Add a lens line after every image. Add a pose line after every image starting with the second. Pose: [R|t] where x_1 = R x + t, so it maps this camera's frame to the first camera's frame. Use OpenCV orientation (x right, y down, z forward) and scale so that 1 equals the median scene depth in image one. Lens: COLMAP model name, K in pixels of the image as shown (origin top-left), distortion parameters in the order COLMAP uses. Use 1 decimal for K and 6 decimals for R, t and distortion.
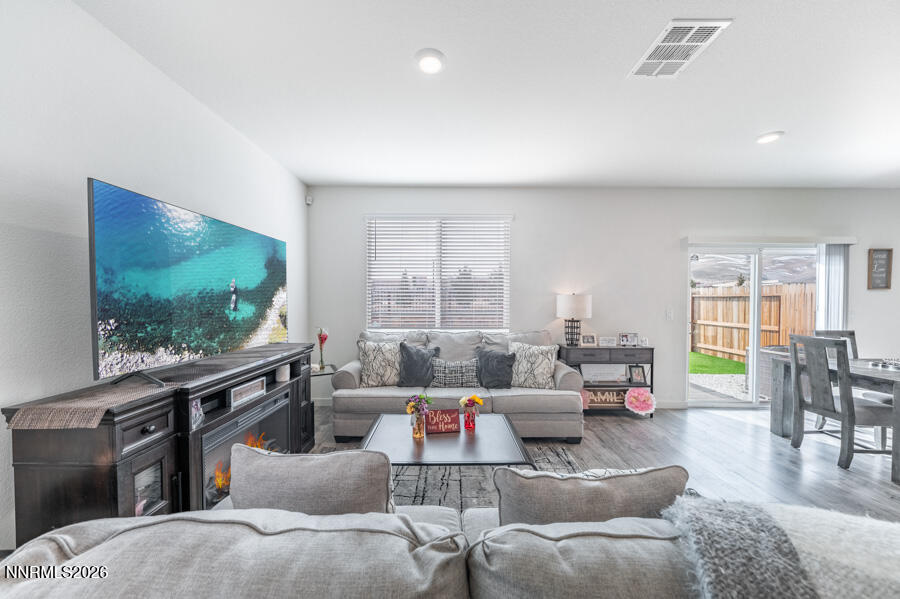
lens RADIAL K [[309.0, 0, 448.1], [0, 309.0, 304.5], [0, 0, 1]] dist [0.015875, -0.004891]
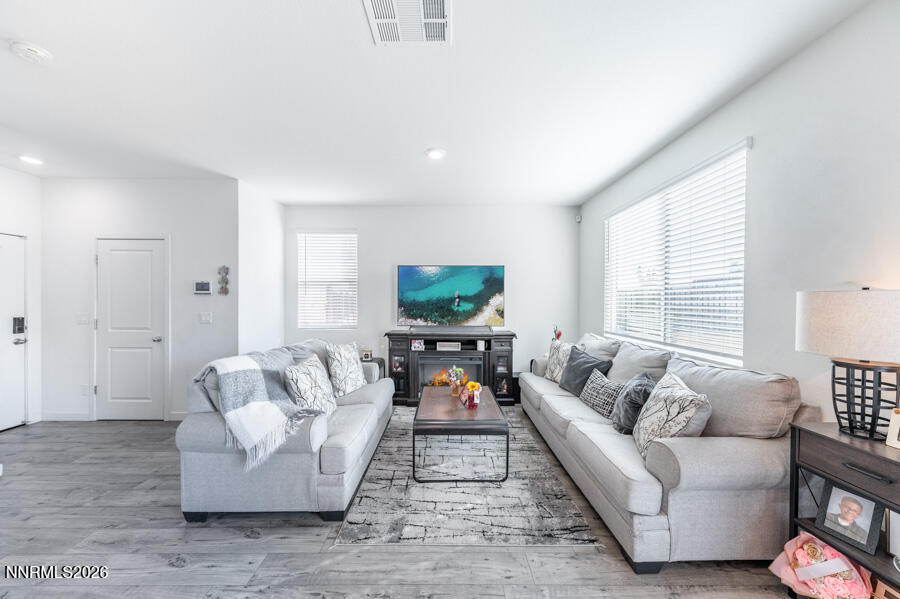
lens RADIAL K [[309.0, 0, 448.1], [0, 309.0, 304.5], [0, 0, 1]] dist [0.015875, -0.004891]
pose [[0.017676, 0.008896, -0.999804, 0.831300], [-0.027817, 0.999578, 0.008402, -0.006503], [0.999457, 0.027663, 0.017916, 0.573446]]
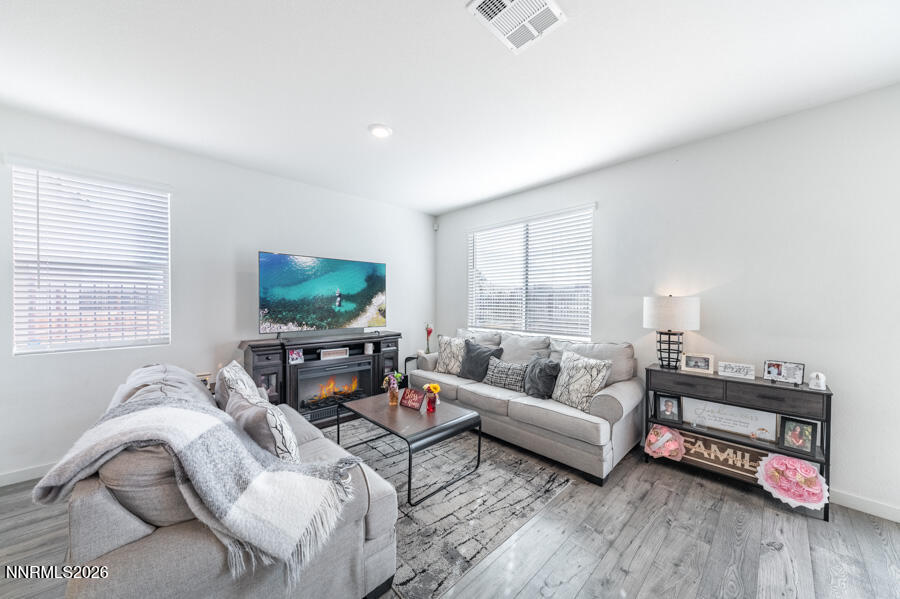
lens RADIAL K [[312.4, 0, 449.2], [0, 312.4, 304.5], [0, 0, 1]] dist [0.013350, -0.000066]
pose [[0.698228, 0.010411, -0.715800, 0.629916], [-0.022178, 0.999729, -0.007093, 0.002980], [0.715532, 0.020828, 0.698269, 0.140817]]
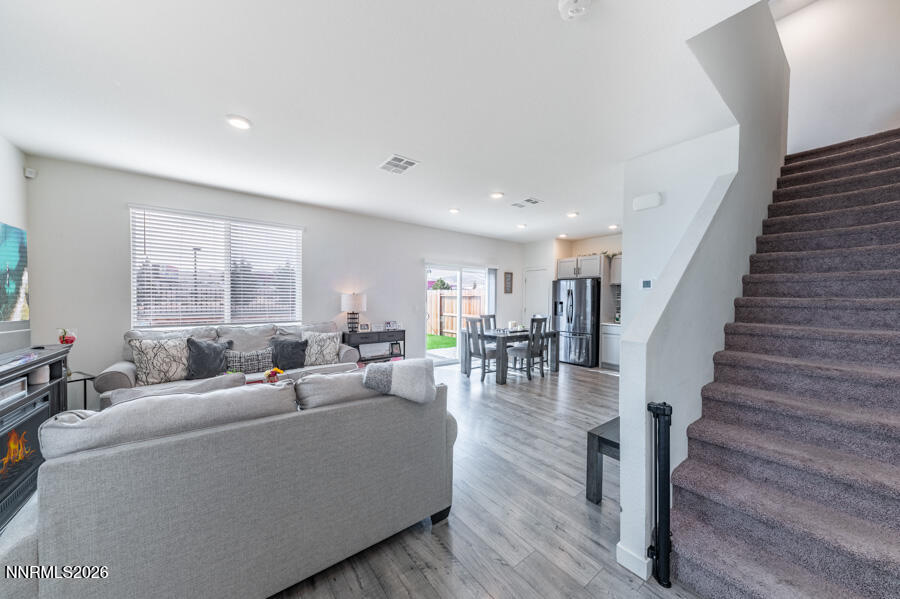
lens RADIAL K [[309.0, 0, 448.1], [0, 309.0, 304.5], [0, 0, 1]] dist [0.015875, -0.004891]
pose [[0.796649, -0.007770, 0.604393, -0.088911], [0.003940, 0.999963, 0.007663, 0.005371], [-0.604430, -0.003724, 0.796650, -0.351839]]
